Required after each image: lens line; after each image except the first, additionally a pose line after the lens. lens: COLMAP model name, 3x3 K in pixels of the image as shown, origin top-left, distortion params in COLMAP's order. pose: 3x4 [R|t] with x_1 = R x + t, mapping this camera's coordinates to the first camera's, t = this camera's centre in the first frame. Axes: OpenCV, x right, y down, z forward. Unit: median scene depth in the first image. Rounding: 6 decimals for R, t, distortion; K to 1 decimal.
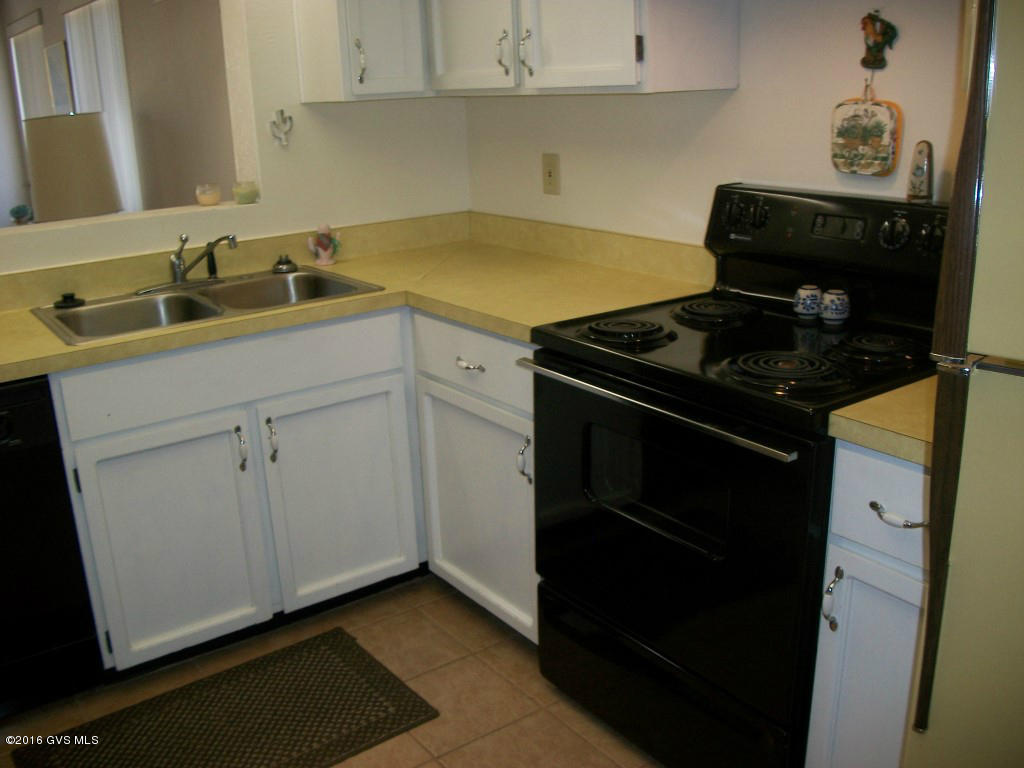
lens RADIAL K [[977.6, 0, 508.0], [0, 977.6, 384.5], [0, 0, 1]] dist [-0.136072, 0.052084]
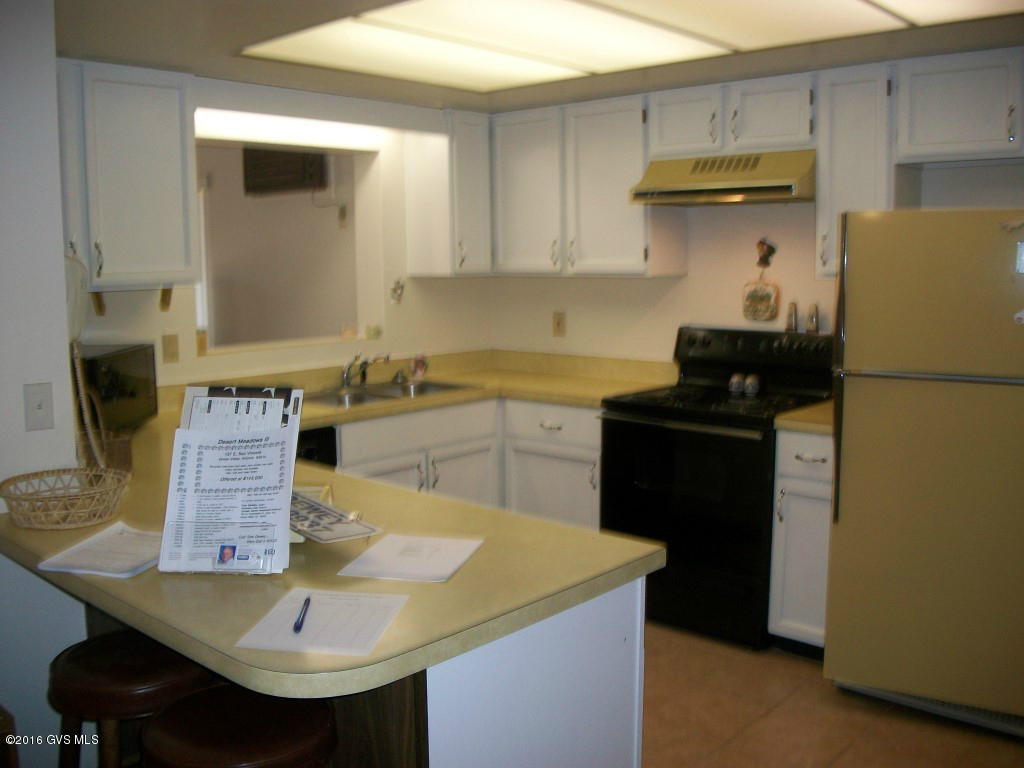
lens RADIAL K [[977.6, 0, 508.0], [0, 977.6, 384.5], [0, 0, 1]] dist [-0.136072, 0.052084]
pose [[0.977670, -0.000227, 0.210148, -0.539801], [0.036547, 0.984944, -0.168965, 0.223605], [-0.206945, 0.172873, 0.962958, -0.766587]]
